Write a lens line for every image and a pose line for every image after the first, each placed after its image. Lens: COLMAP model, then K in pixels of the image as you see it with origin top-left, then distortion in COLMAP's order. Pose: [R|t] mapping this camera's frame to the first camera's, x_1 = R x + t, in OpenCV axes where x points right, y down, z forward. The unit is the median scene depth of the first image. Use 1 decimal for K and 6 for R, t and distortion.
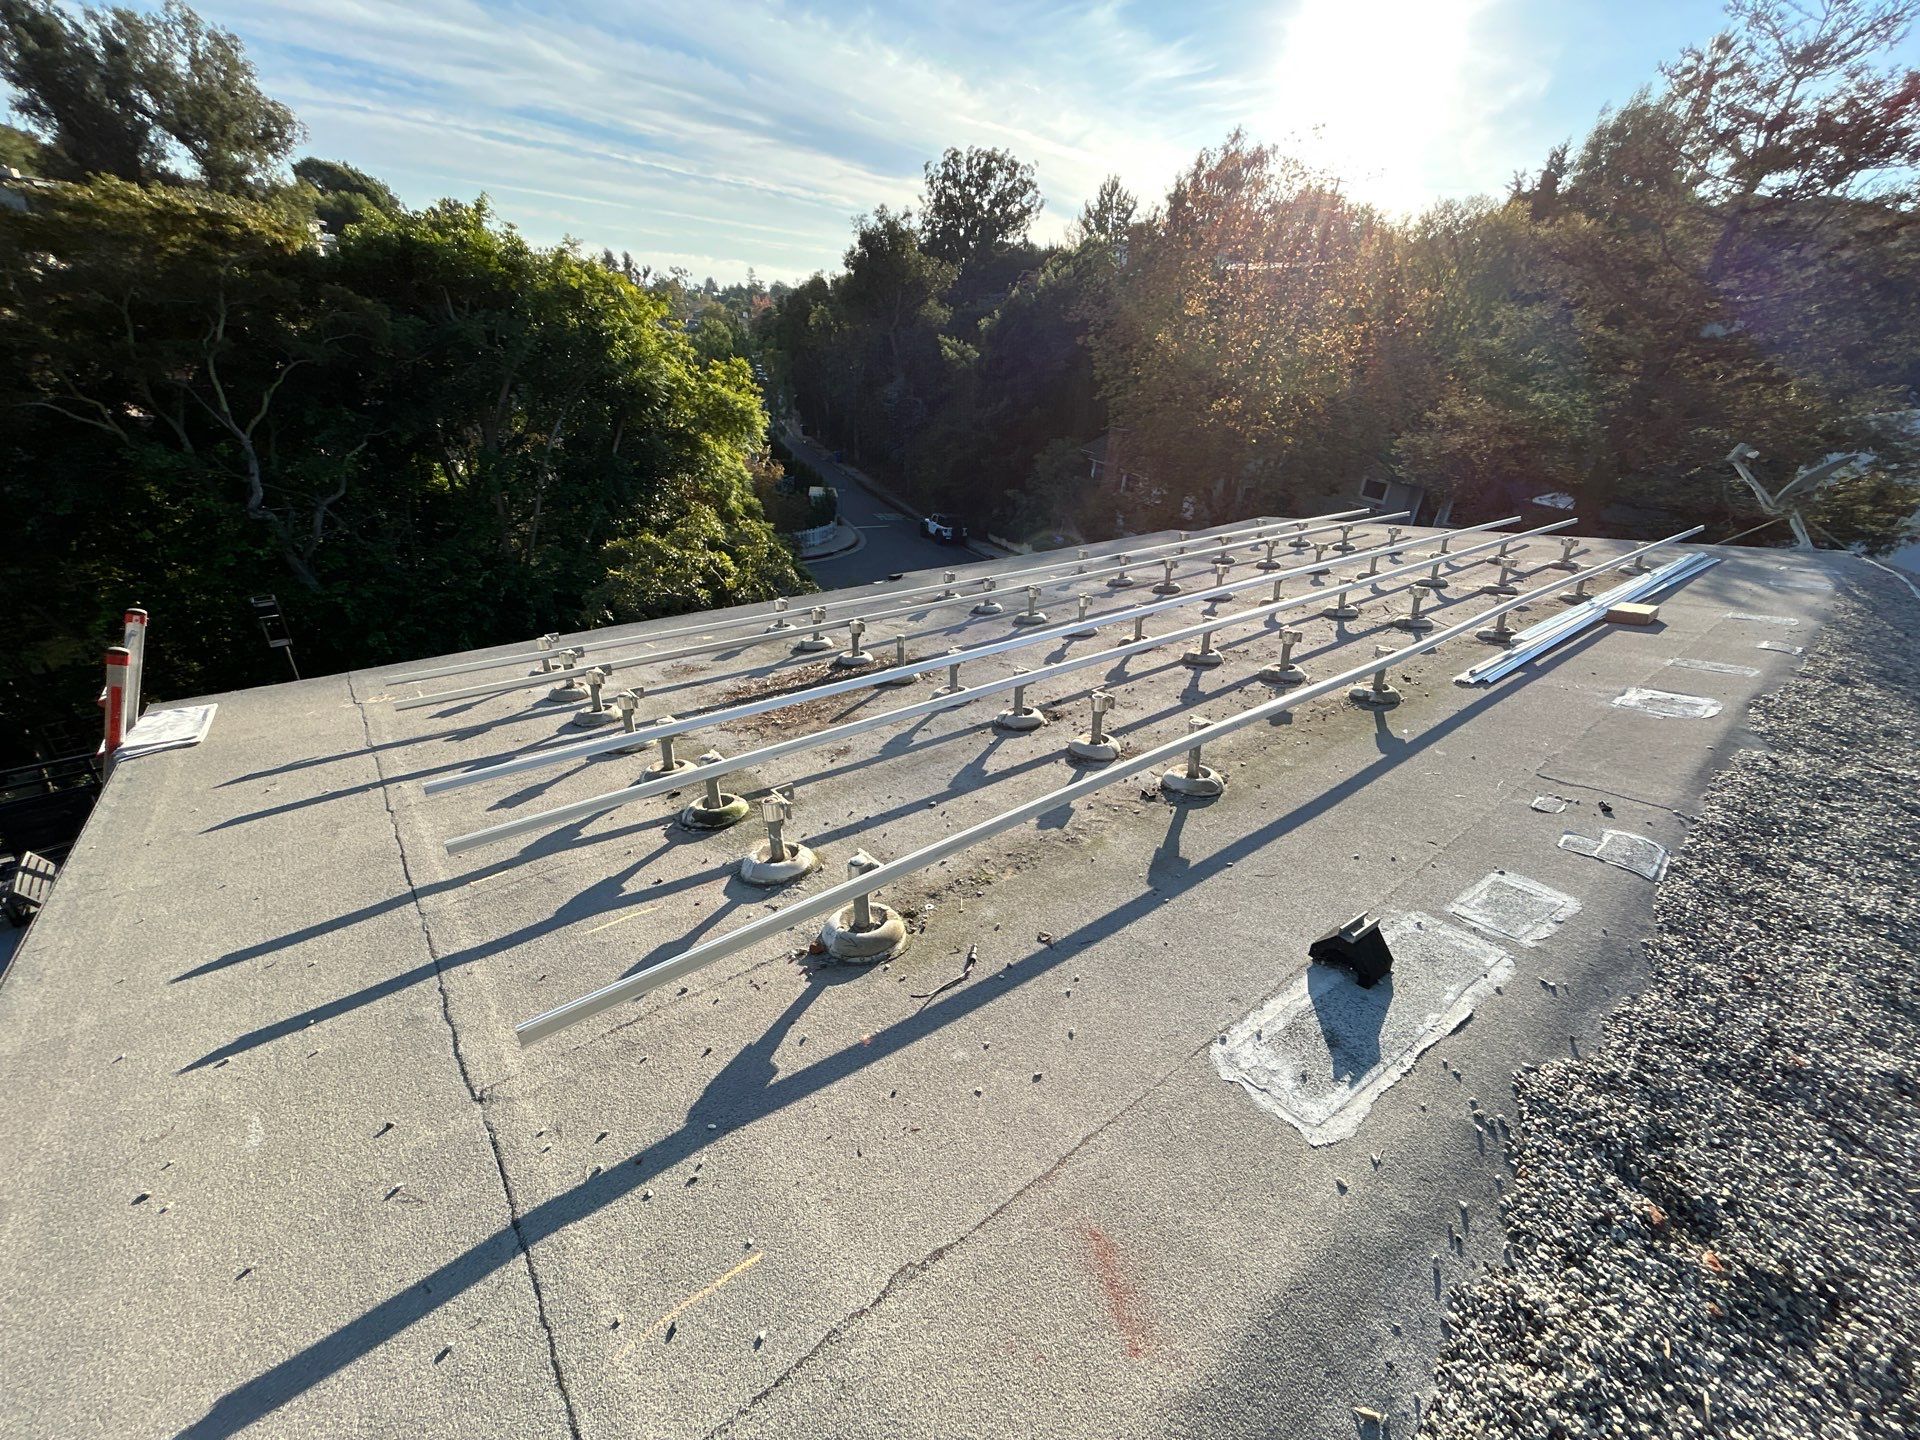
lens RADIAL K [[765.3, 0, 956.9], [0, 765.3, 719.2], [0, 0, 1]] dist [-0.001975, 0.000393]
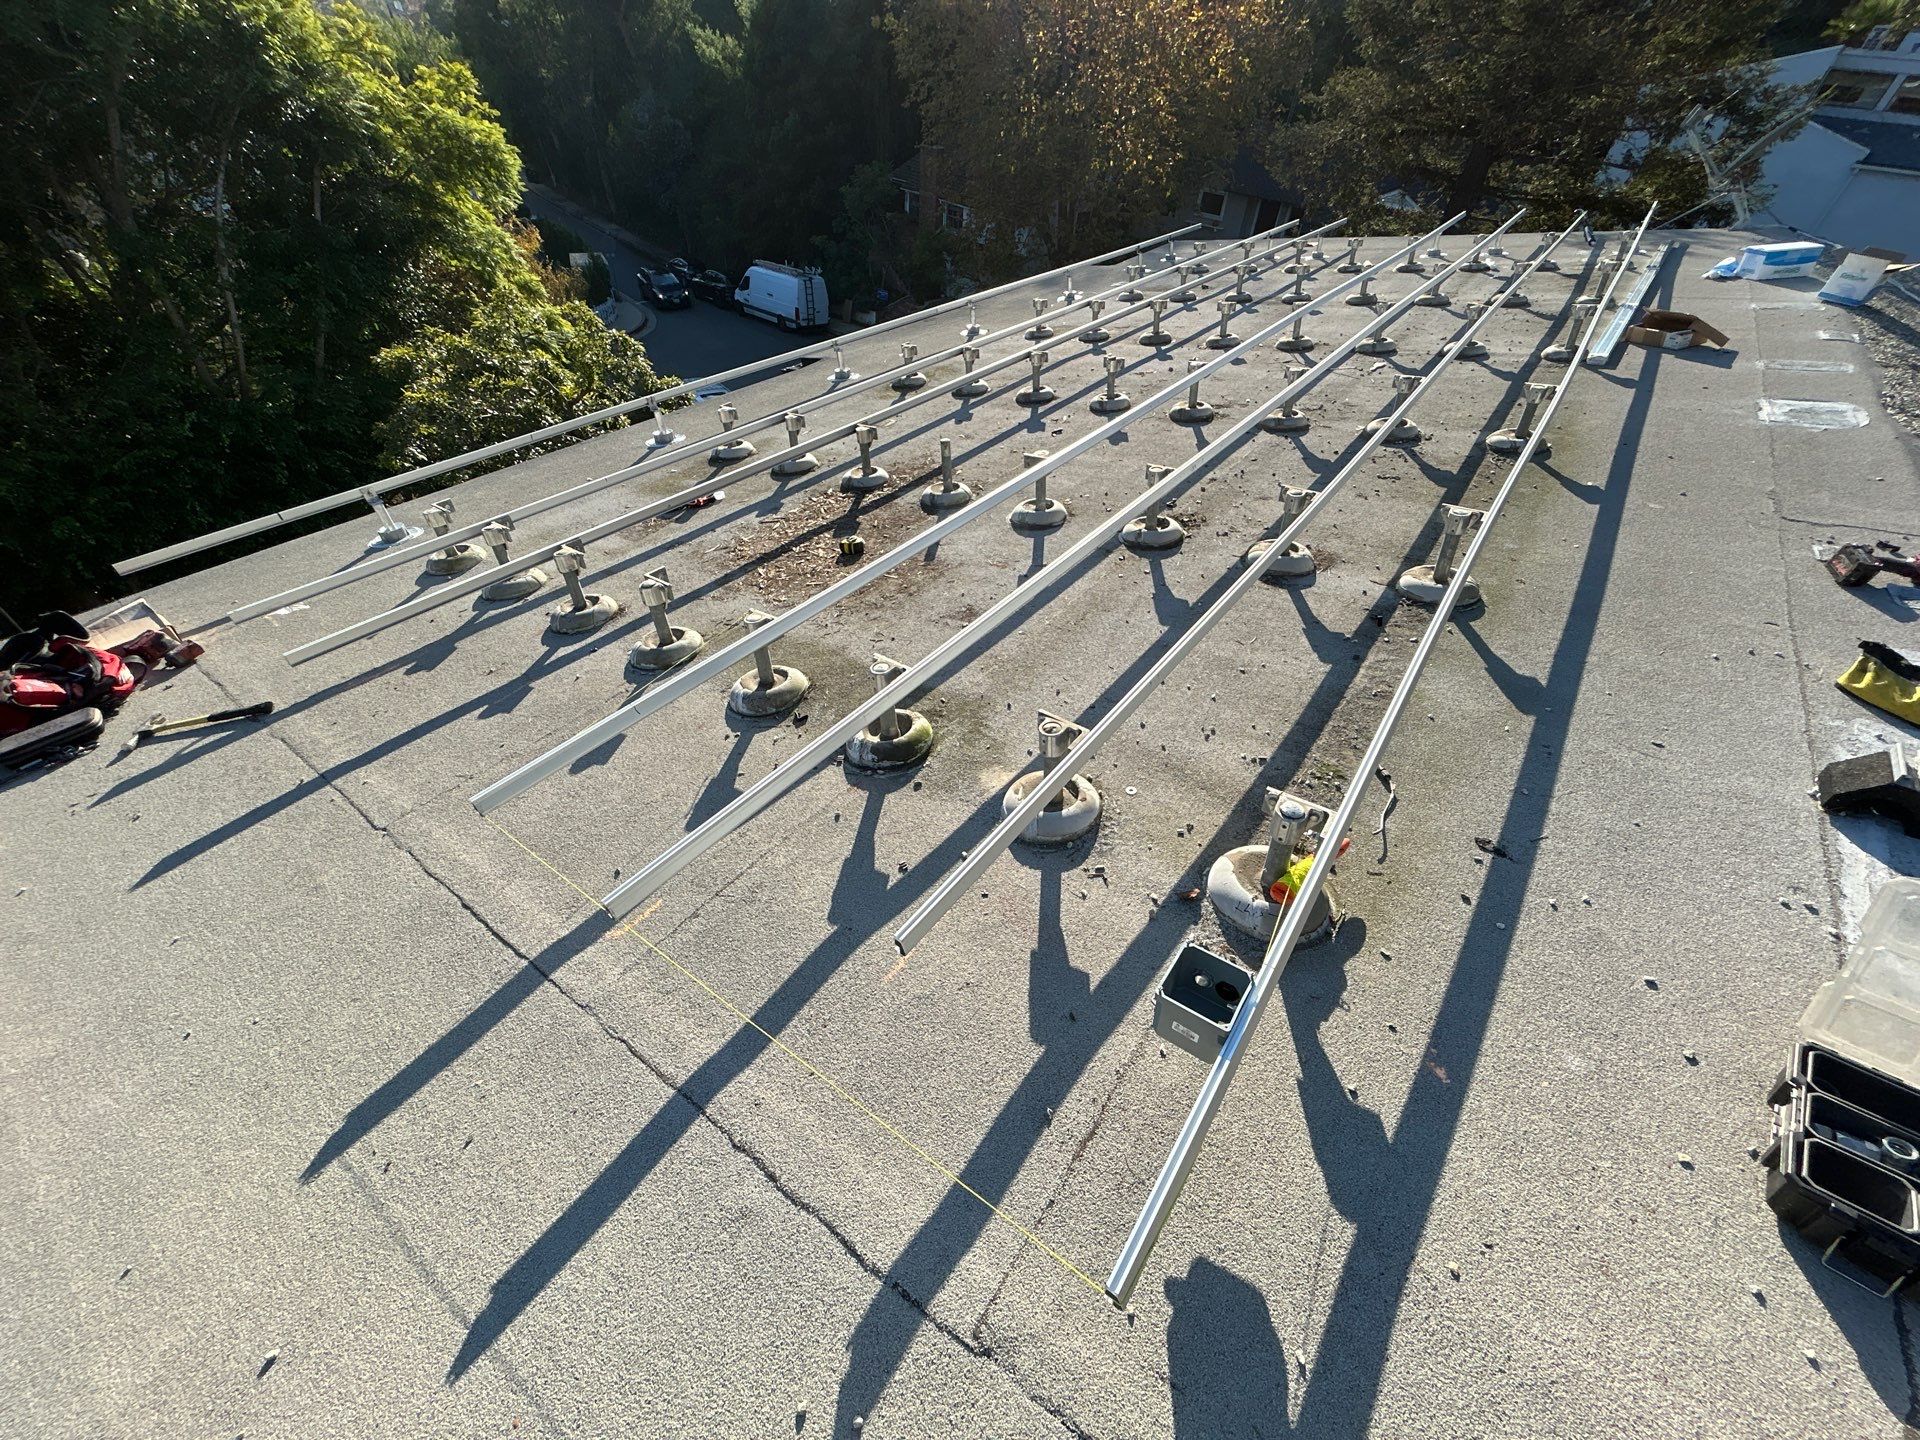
lens RADIAL K [[765.3, 0, 956.9], [0, 765.3, 719.2], [0, 0, 1]] dist [-0.001975, 0.000393]
pose [[0.967927, -0.188741, 0.165812, -0.236655], [0.136937, 0.949695, 0.281652, -0.056886], [-0.210630, -0.249913, 0.945081, 0.200834]]
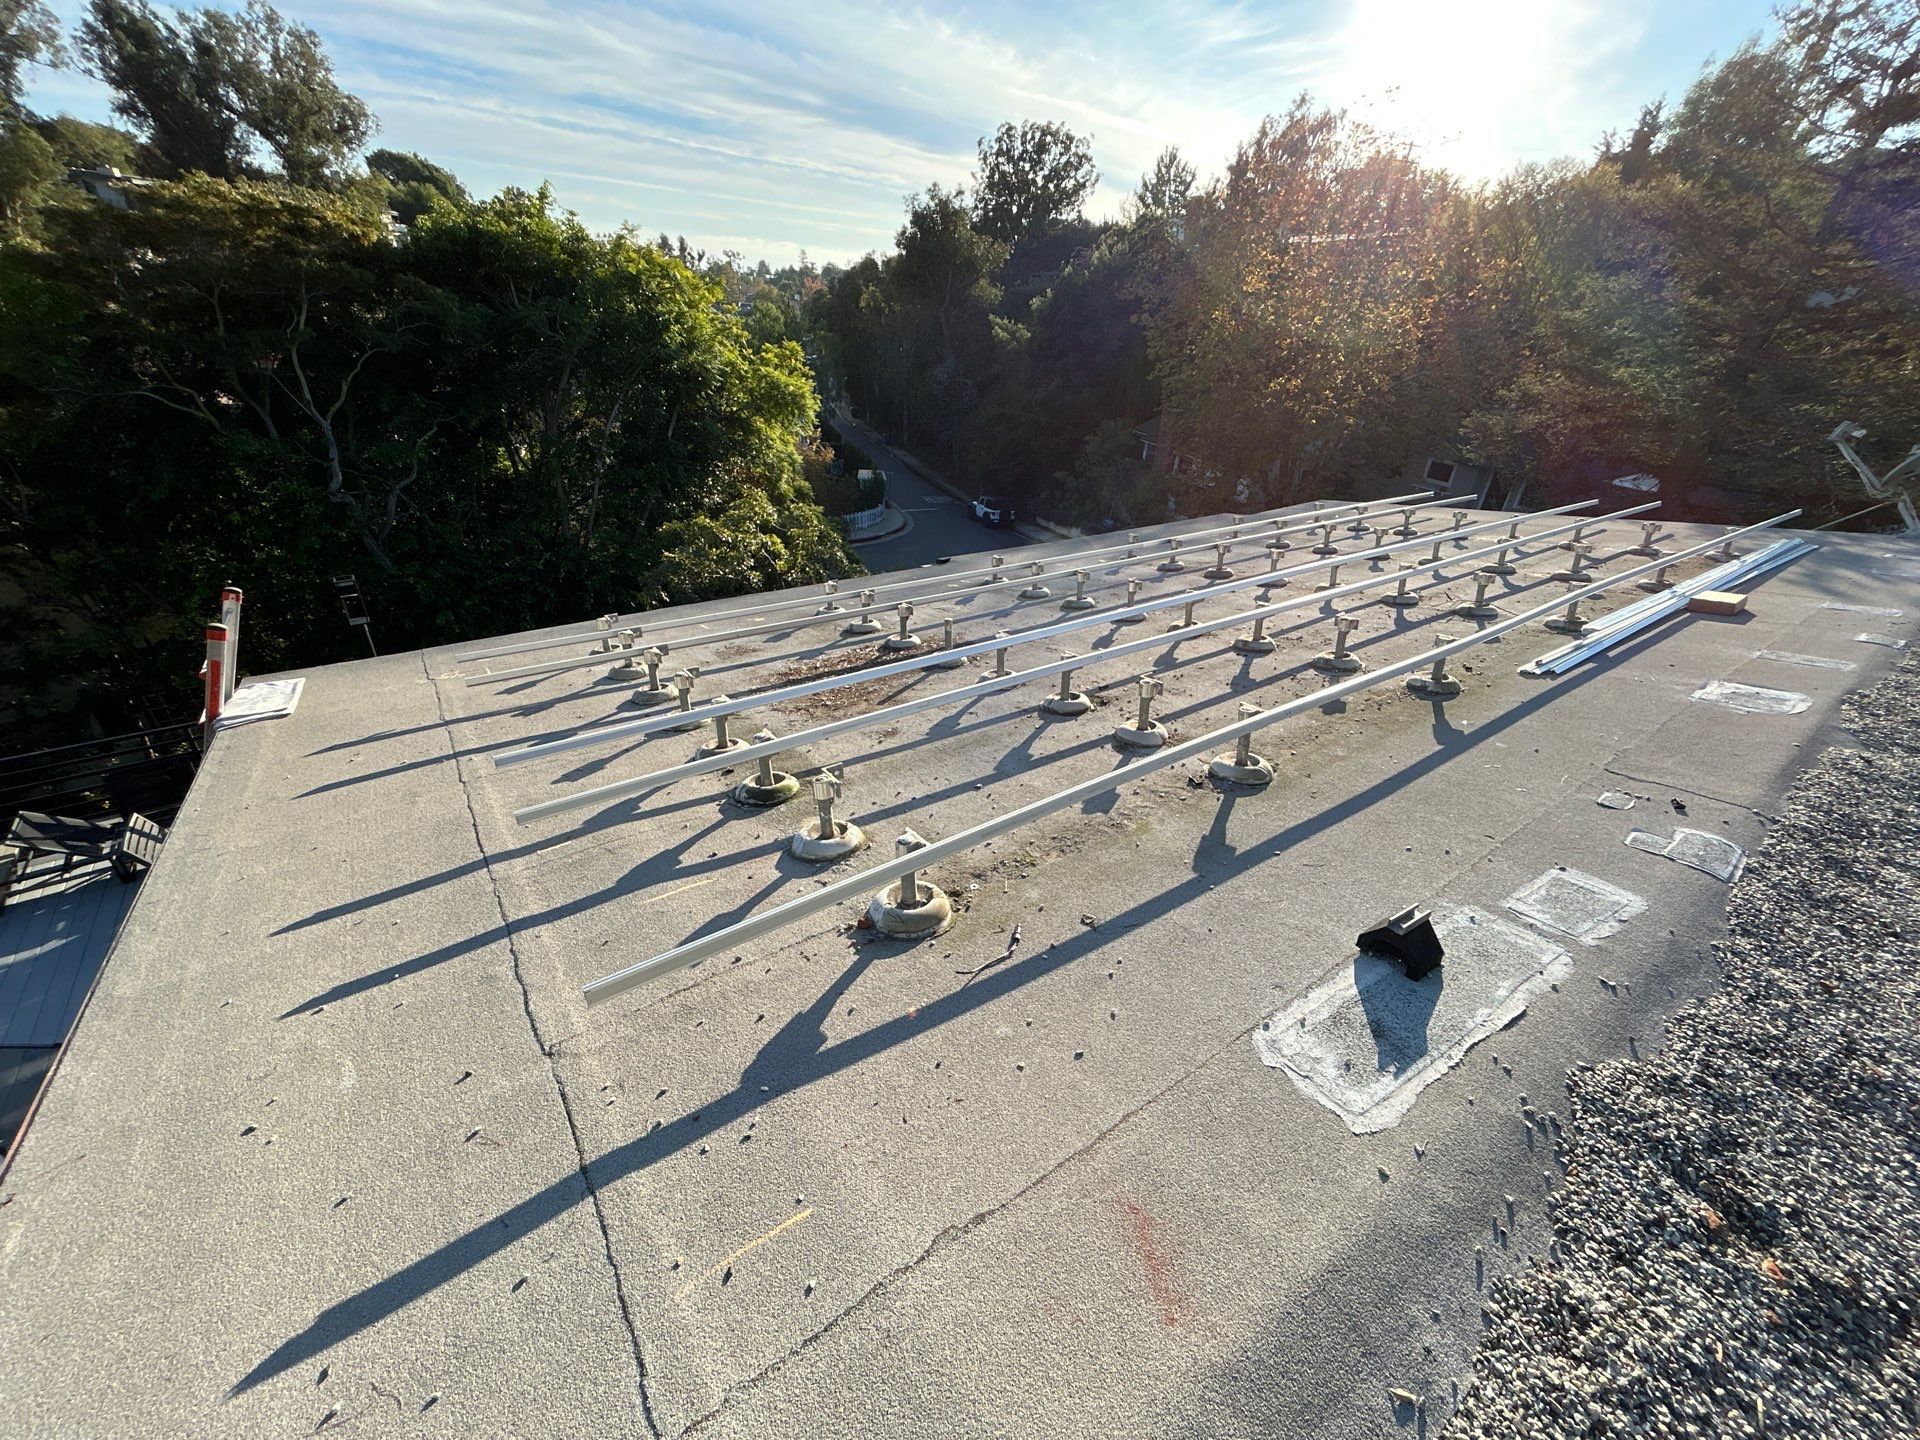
lens RADIAL K [[764.9, 0, 957.9], [0, 764.9, 718.9], [0, 0, 1]] dist [-0.001050, 0.000079]
pose [[0.998253, 0.016349, -0.056777, -0.001953], [-0.015186, 0.999667, 0.020849, 0.000682], [0.057099, -0.019950, 0.998169, -0.006205]]
